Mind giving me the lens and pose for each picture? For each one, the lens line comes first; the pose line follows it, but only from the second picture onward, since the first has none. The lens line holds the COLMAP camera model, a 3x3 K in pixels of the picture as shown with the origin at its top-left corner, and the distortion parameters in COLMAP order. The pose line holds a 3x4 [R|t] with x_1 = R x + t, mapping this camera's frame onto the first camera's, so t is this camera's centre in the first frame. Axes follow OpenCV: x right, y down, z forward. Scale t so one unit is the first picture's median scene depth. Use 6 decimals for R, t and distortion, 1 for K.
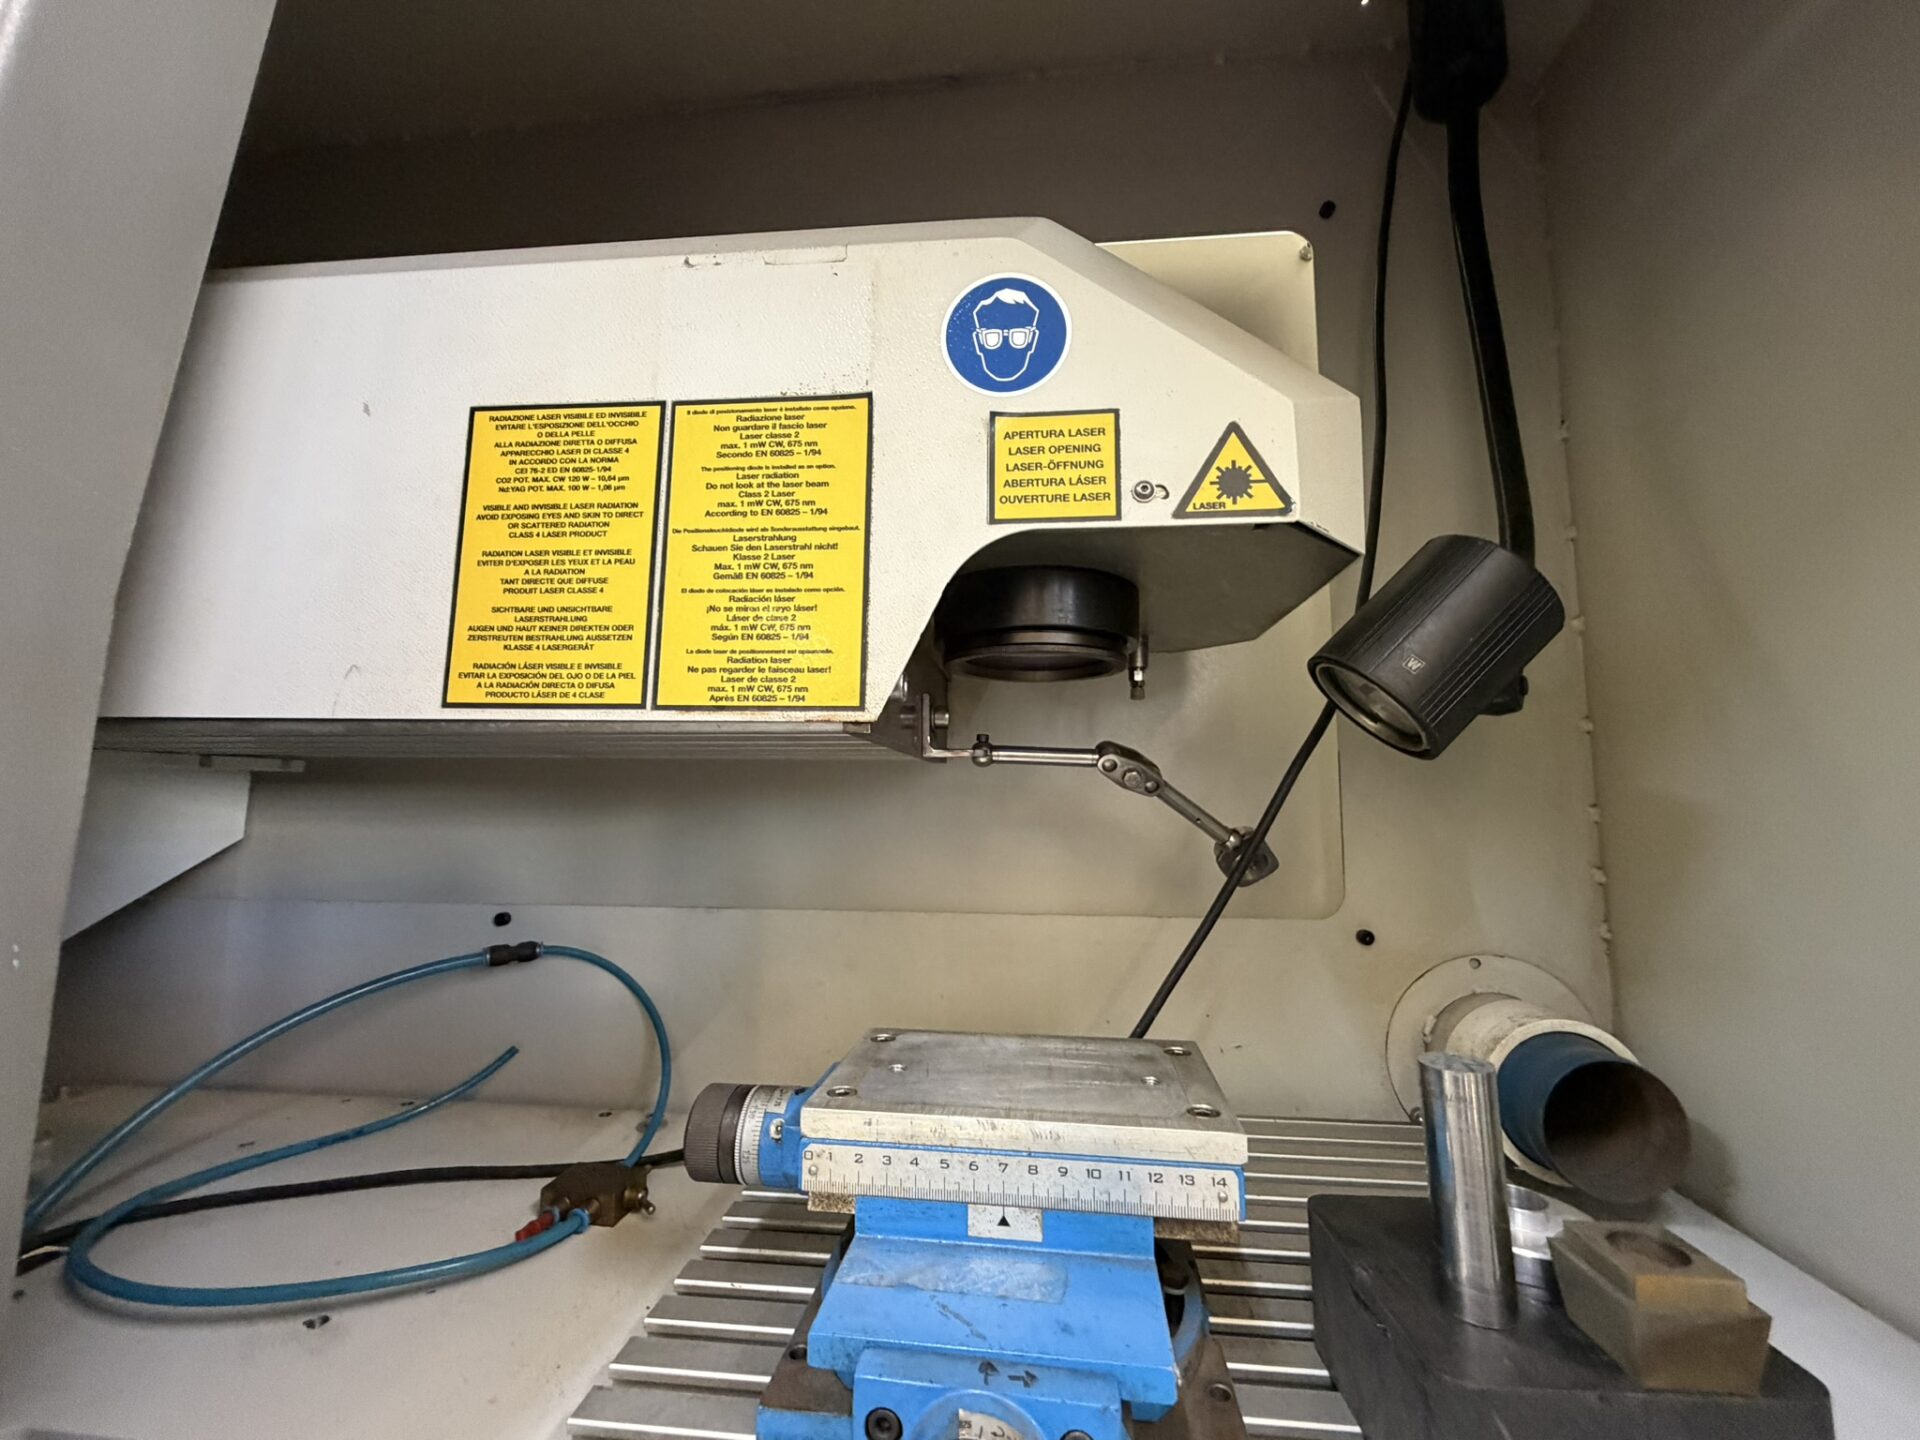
lens RADIAL K [[785.7, 0, 955.9], [0, 785.7, 721.9], [0, 0, 1]] dist [0.002814, -0.001287]
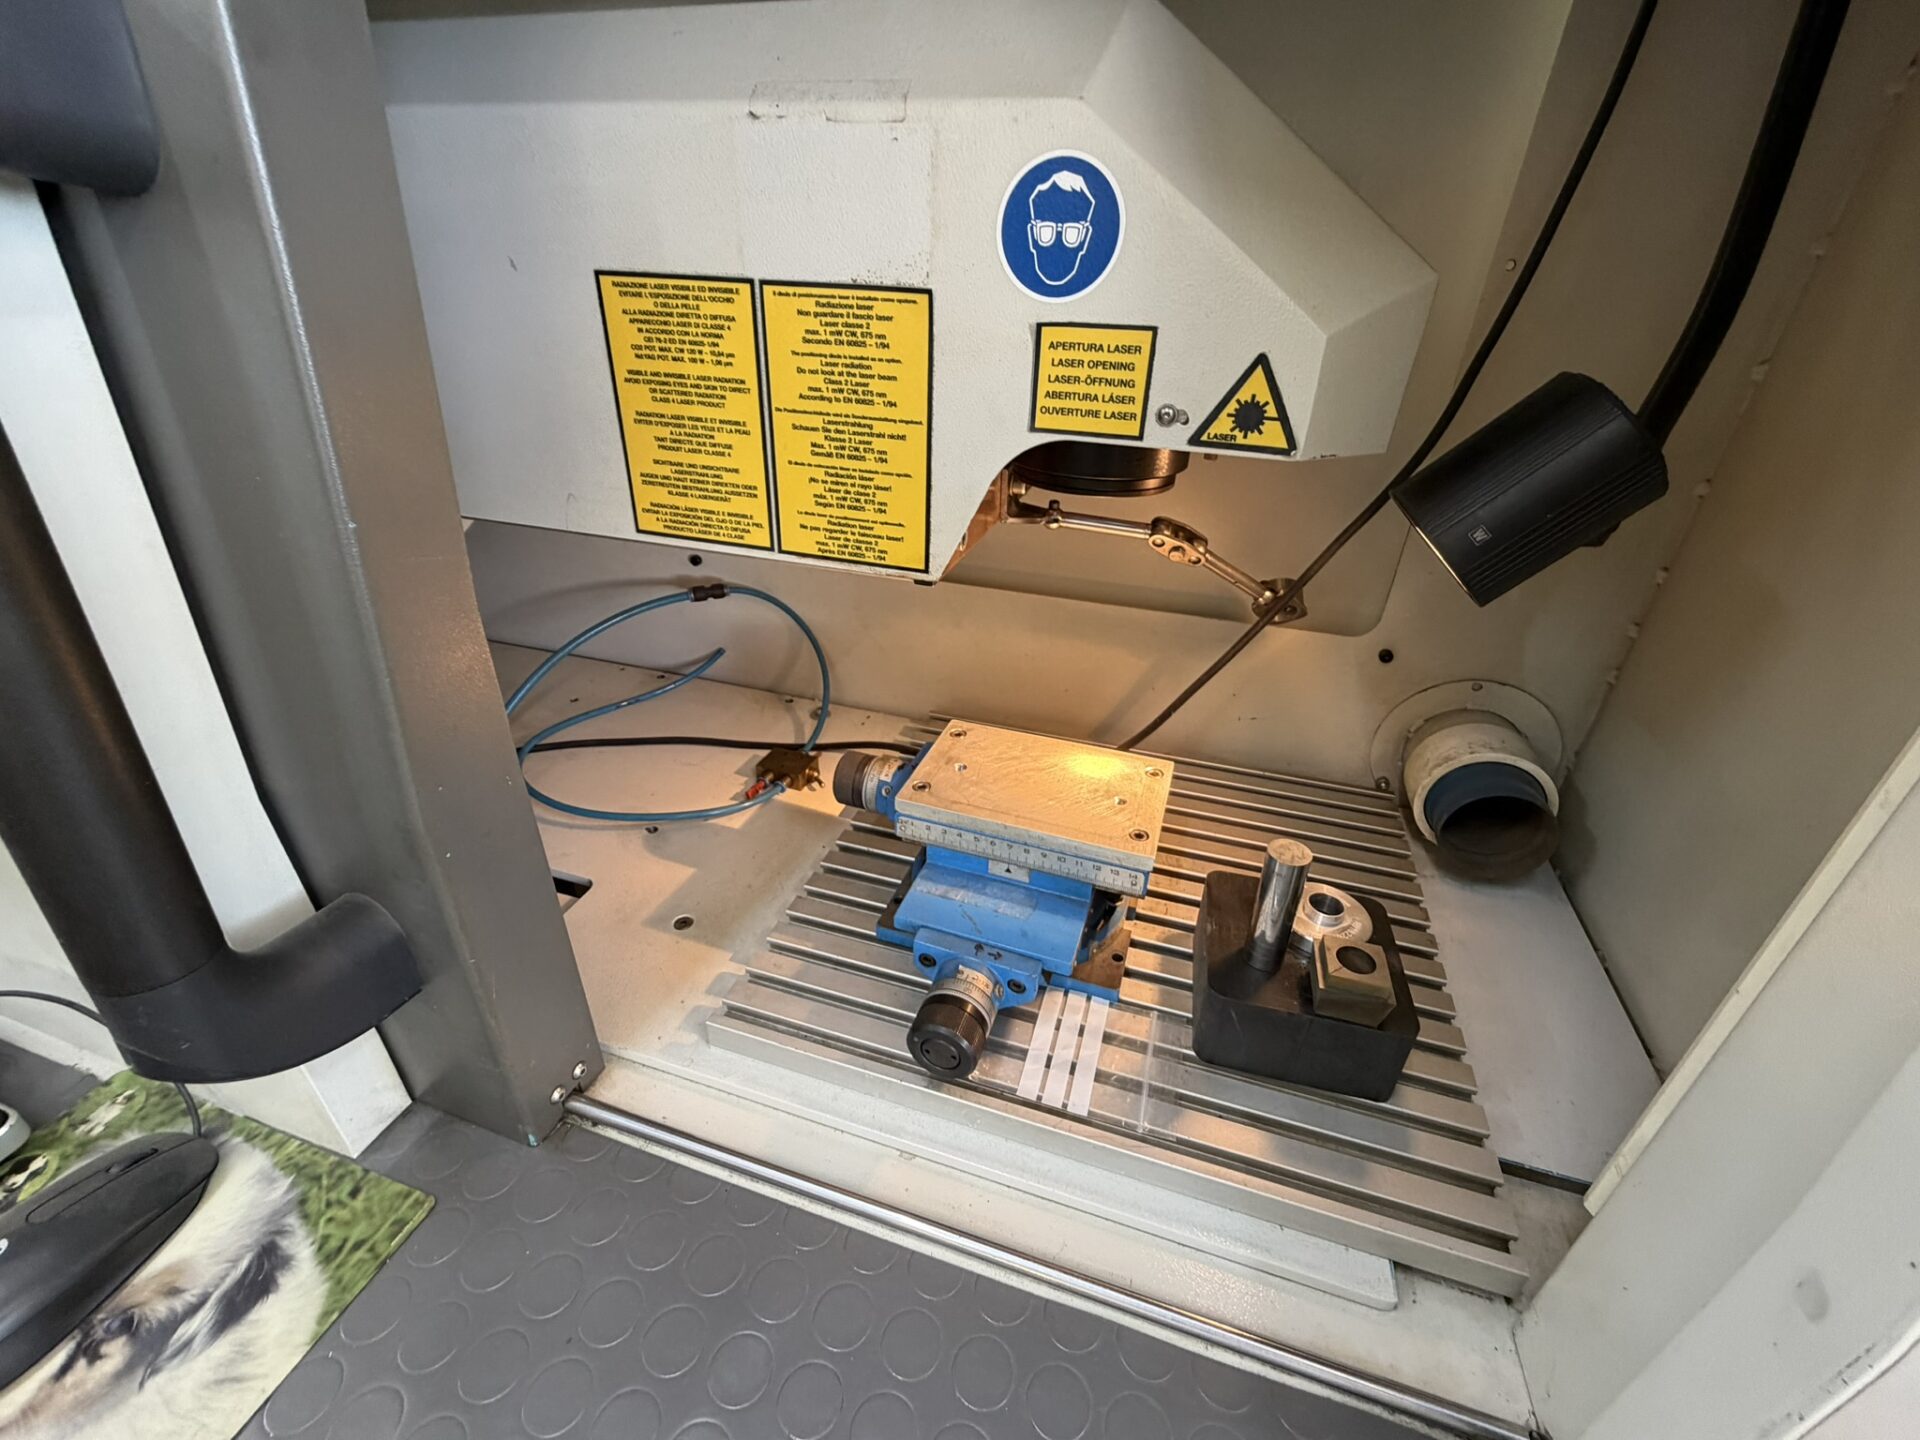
lens RADIAL K [[785.7, 0, 958.2], [0, 785.7, 720.7], [0, 0, 1]] dist [0.002814, -0.001287]
pose [[0.979825, 0.115930, -0.162795, 0.171735], [0.000834, 0.812187, 0.583397, -0.564495], [0.199854, -0.571763, 0.795705, -0.187398]]
